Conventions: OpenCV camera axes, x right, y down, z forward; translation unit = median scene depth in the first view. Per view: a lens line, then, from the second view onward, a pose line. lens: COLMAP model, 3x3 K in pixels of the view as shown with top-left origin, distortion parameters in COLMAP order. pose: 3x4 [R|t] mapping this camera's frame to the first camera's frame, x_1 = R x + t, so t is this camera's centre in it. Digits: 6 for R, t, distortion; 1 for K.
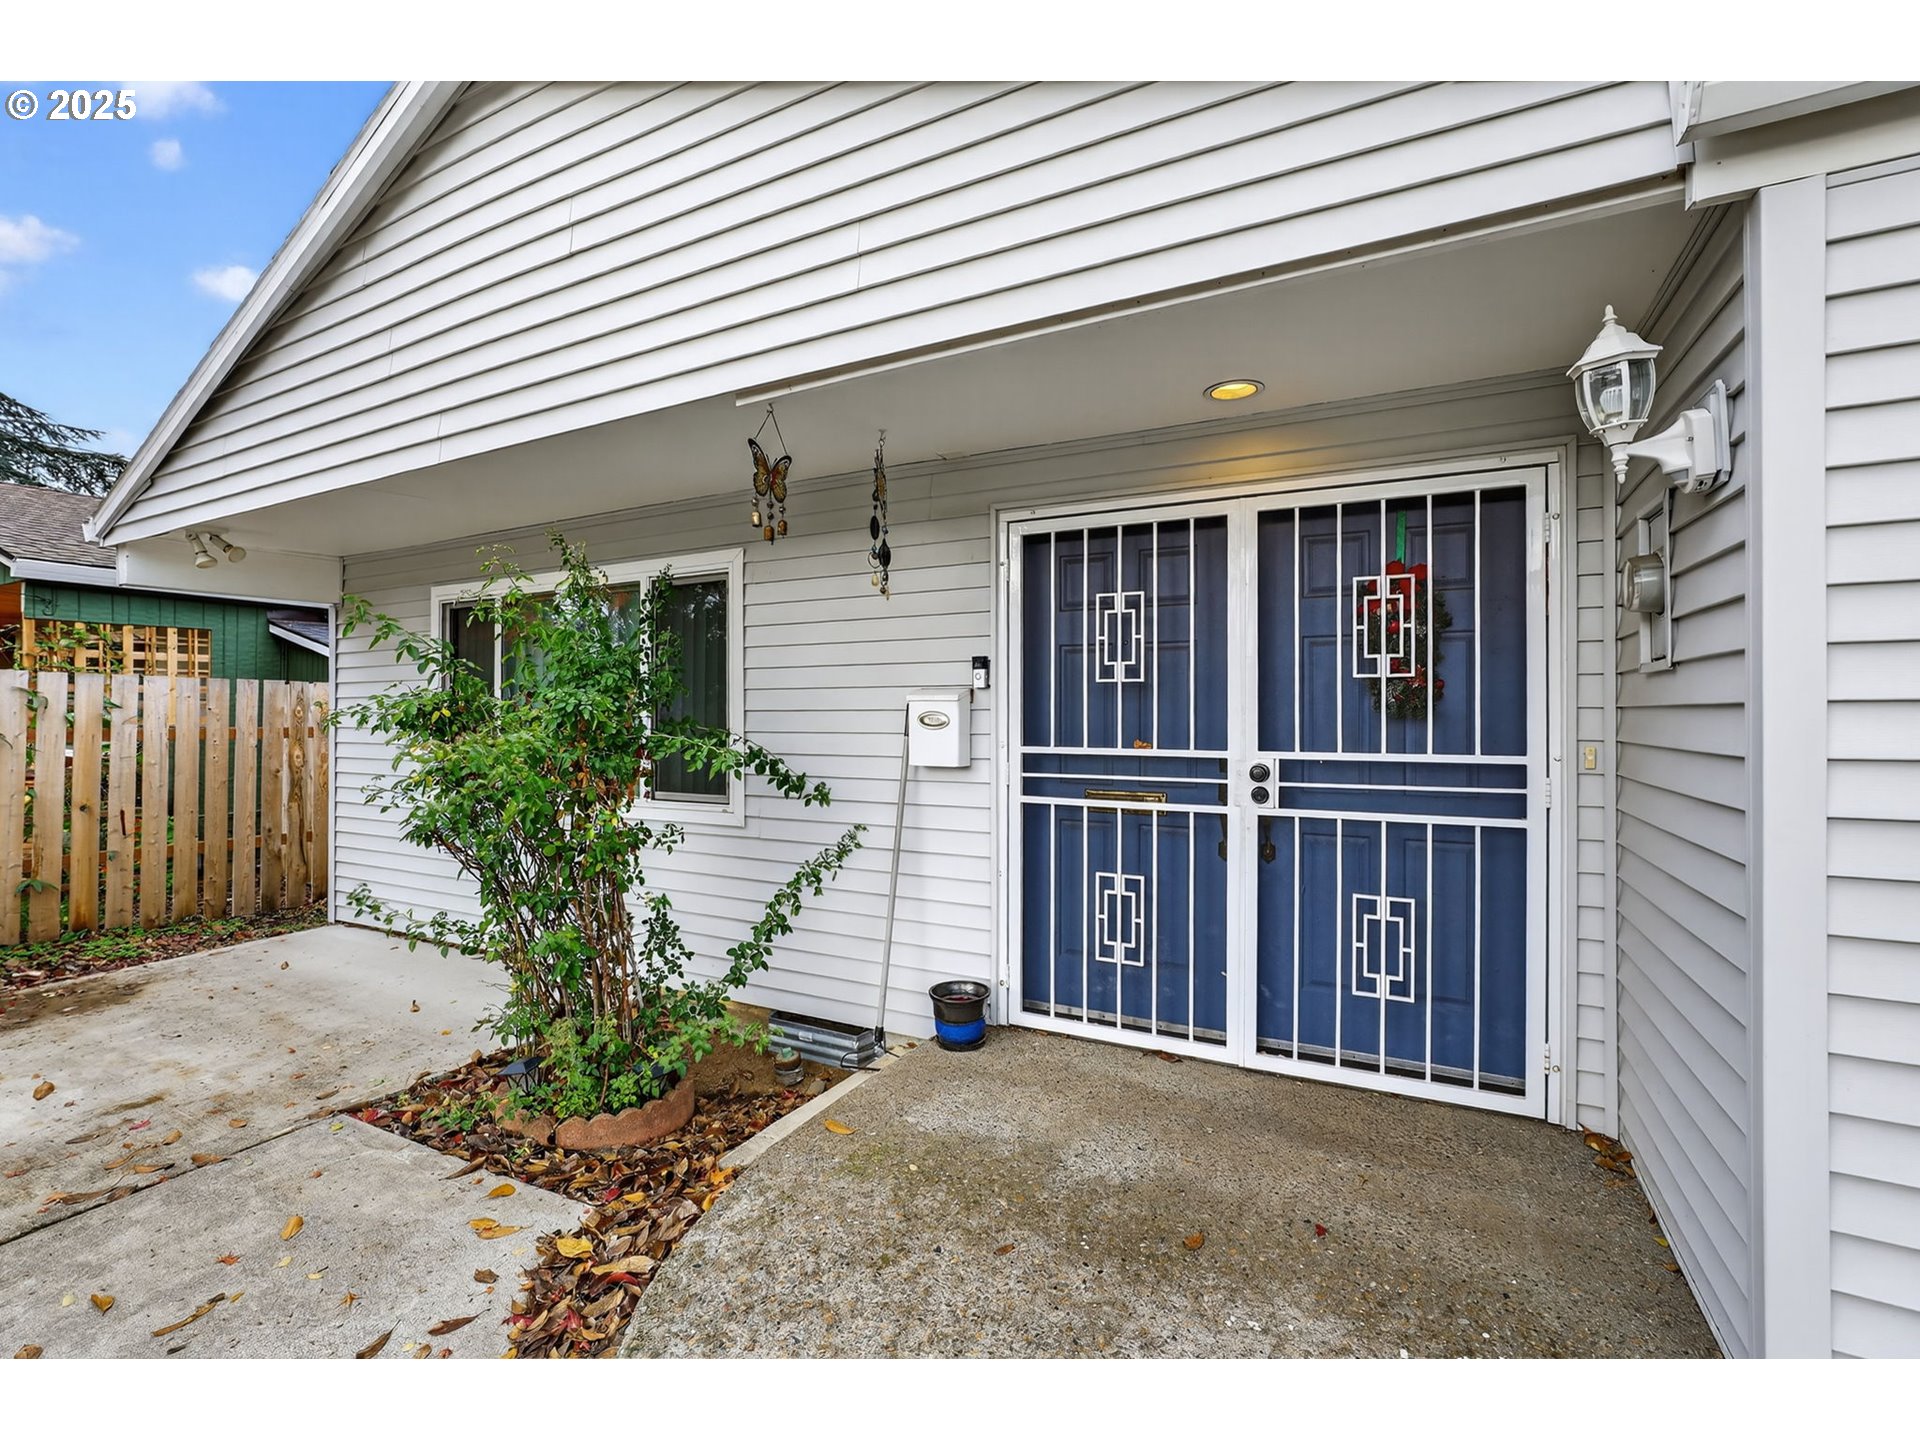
lens RADIAL K [[866.3, 0, 960.8], [0, 866.3, 711.0], [0, 0, 1]] dist [-0.015360, 0.000110]
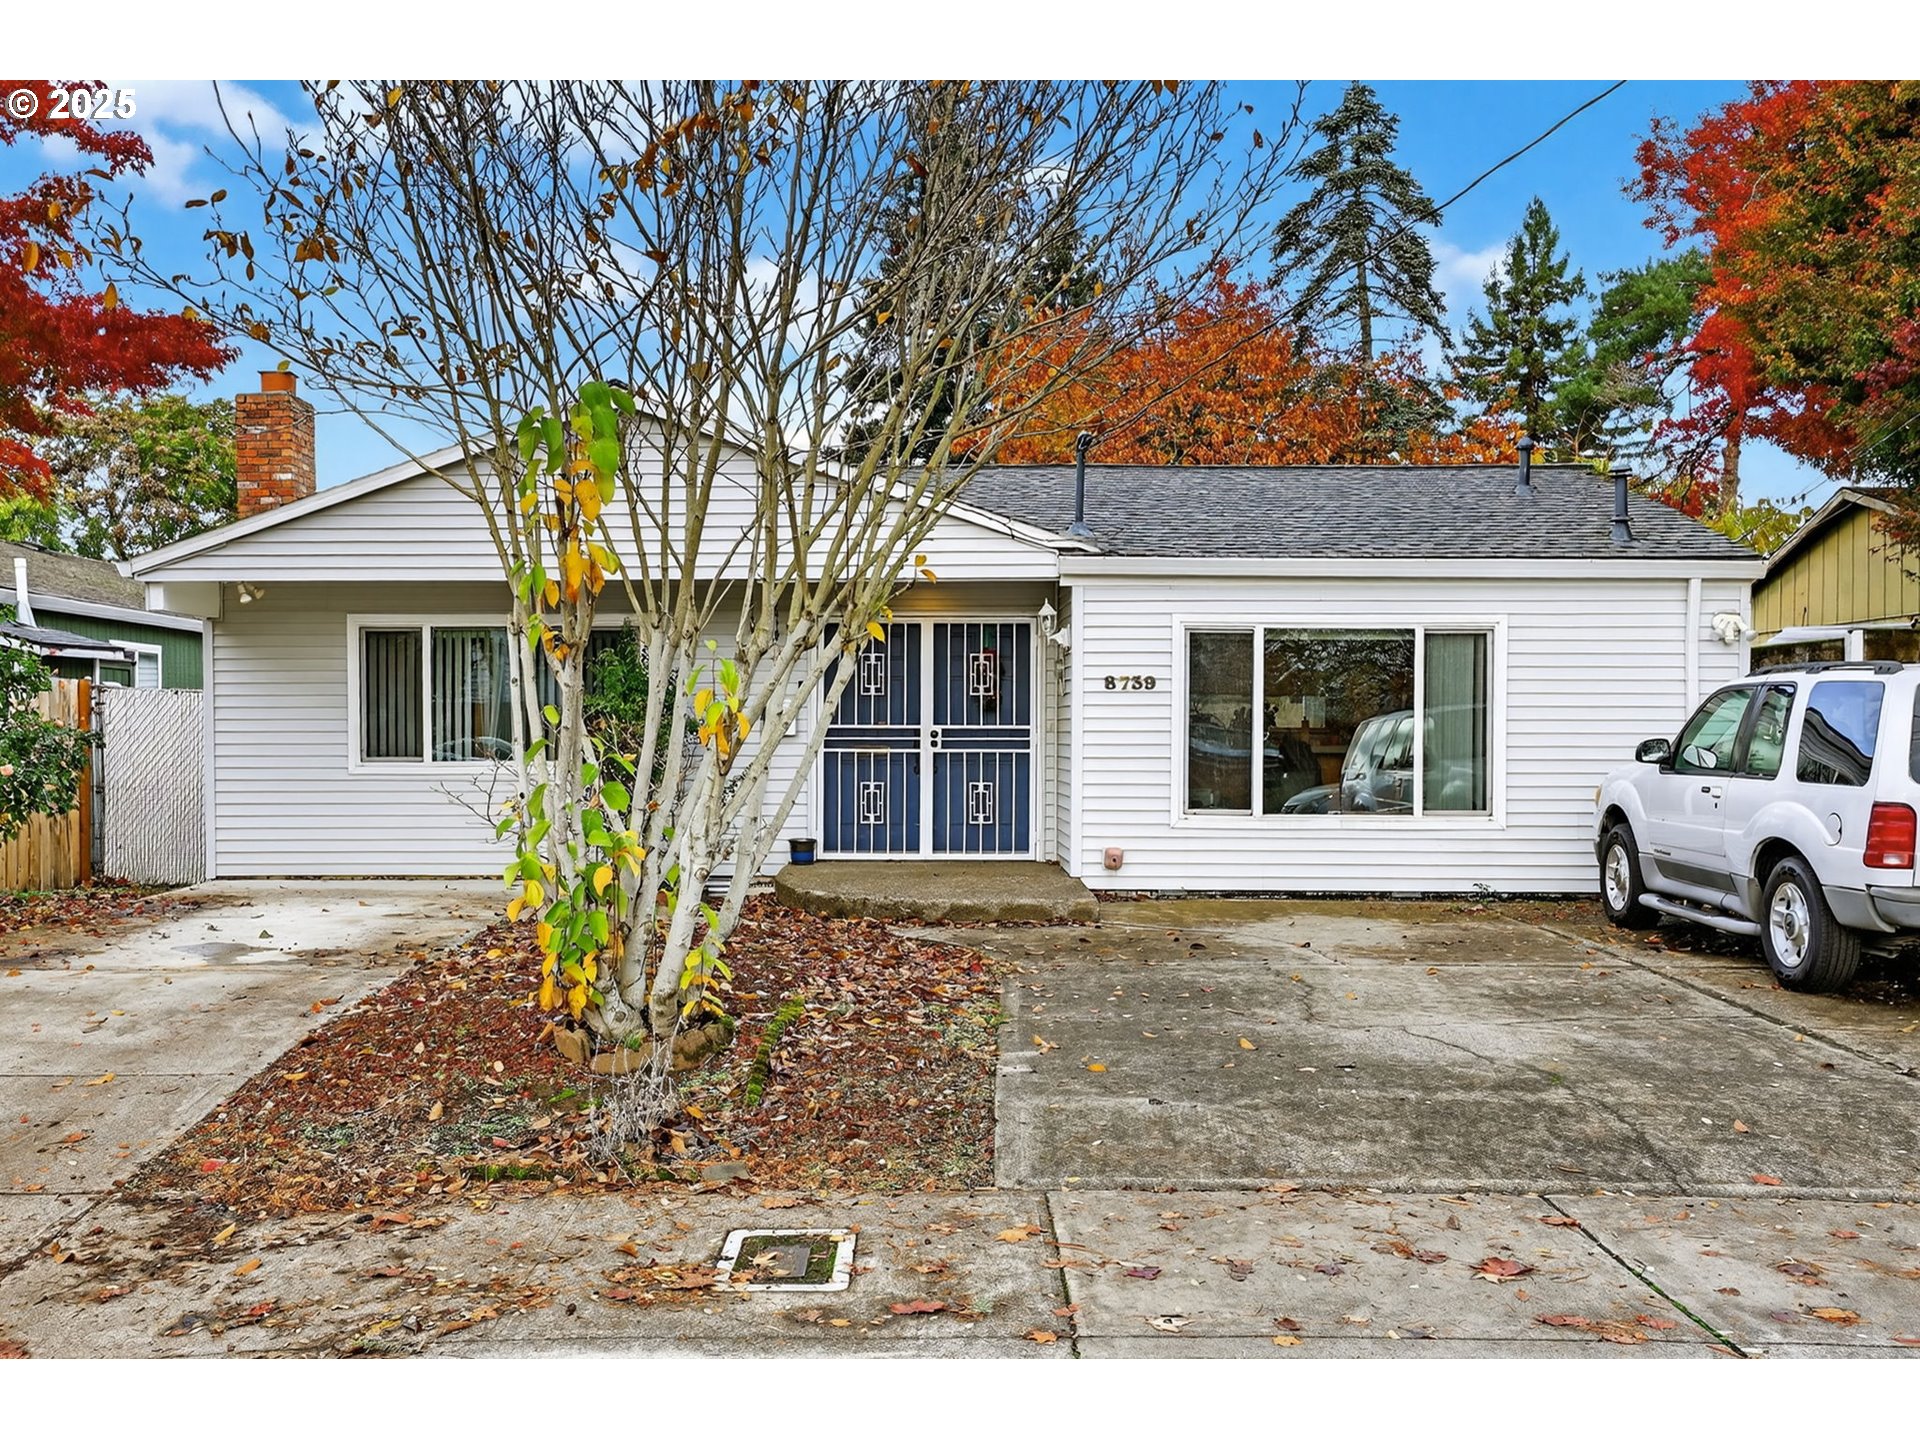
lens RADIAL K [[1433.2, 0, 960.0], [0, 1433.2, 720.0], [0, 0, 1]] dist [0.004511, 0.000918]
pose [[0.880567, -0.001833, 0.473918, -1.453415], [-0.004085, 0.999926, 0.011457, -0.012795], [-0.473904, -0.012025, 0.880495, -2.491670]]
